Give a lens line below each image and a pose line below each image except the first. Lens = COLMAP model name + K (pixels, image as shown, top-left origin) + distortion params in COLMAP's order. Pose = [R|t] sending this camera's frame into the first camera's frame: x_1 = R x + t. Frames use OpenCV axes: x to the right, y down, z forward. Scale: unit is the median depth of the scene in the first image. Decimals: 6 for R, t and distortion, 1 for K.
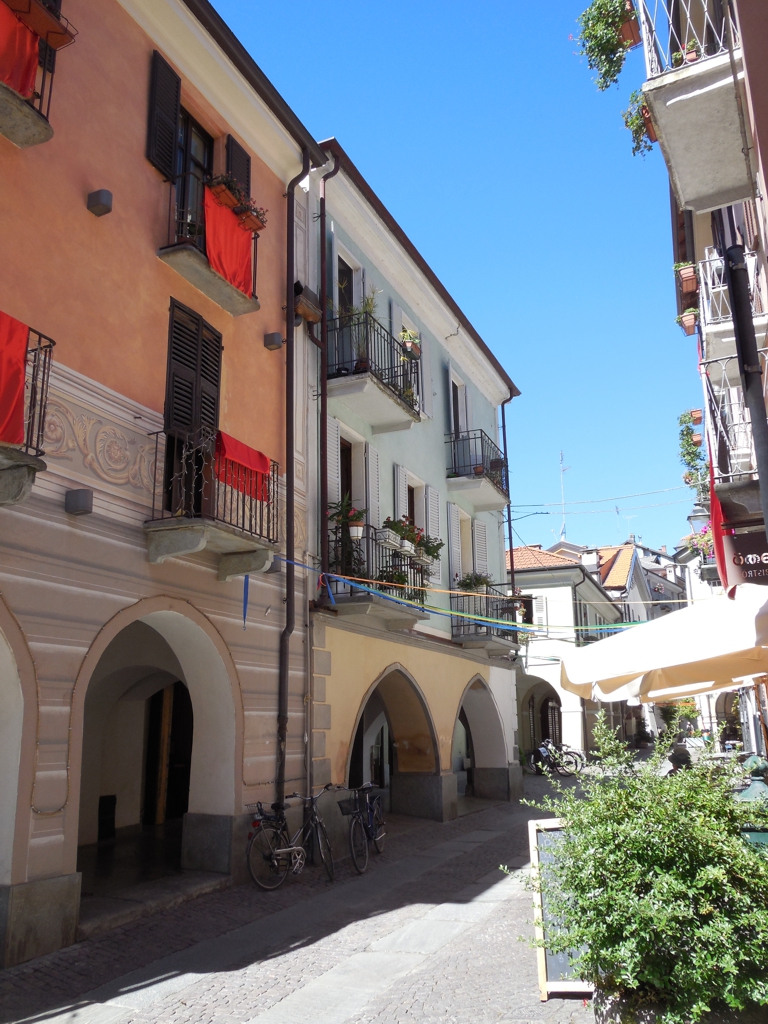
lens RADIAL K [[856.3, 0, 382.4], [0, 856.3, 508.2], [0, 0, 1]] dist [-0.055763, 0.049048]
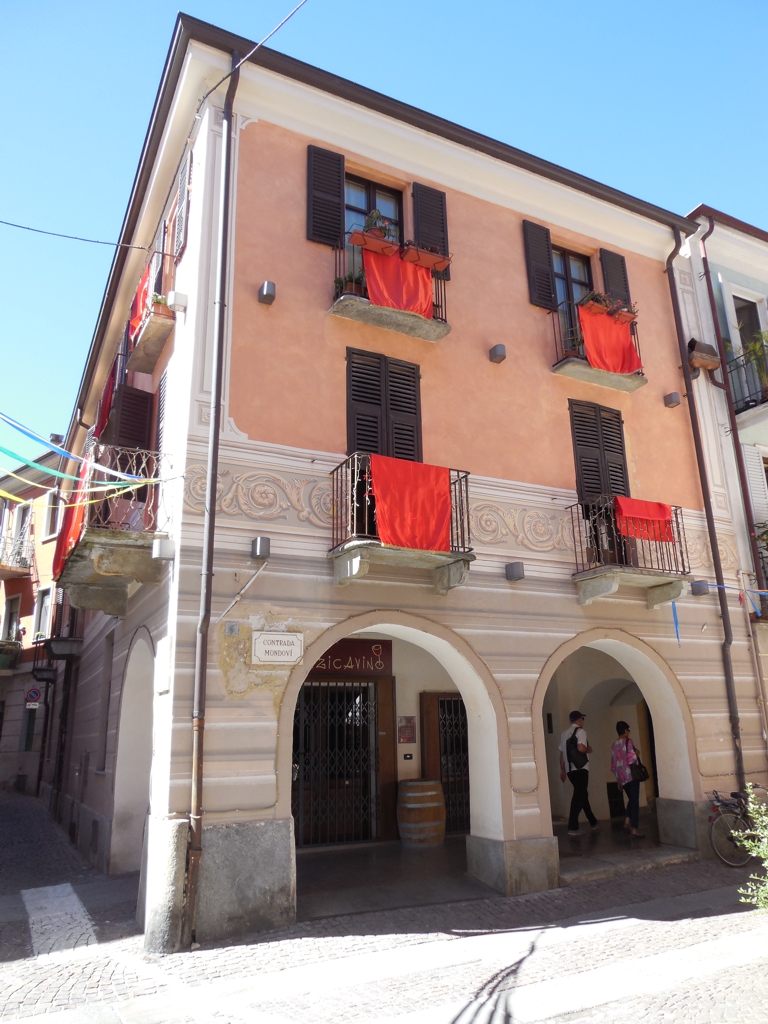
lens RADIAL K [[752.3, 0, 383.3], [0, 752.3, 513.4], [0, 0, 1]] dist [-0.011203, -0.002128]
pose [[0.772536, -0.183678, -0.607825, 0.205922], [0.171998, 0.981993, -0.078141, -0.034280], [0.611232, -0.044178, 0.790217, -0.097474]]
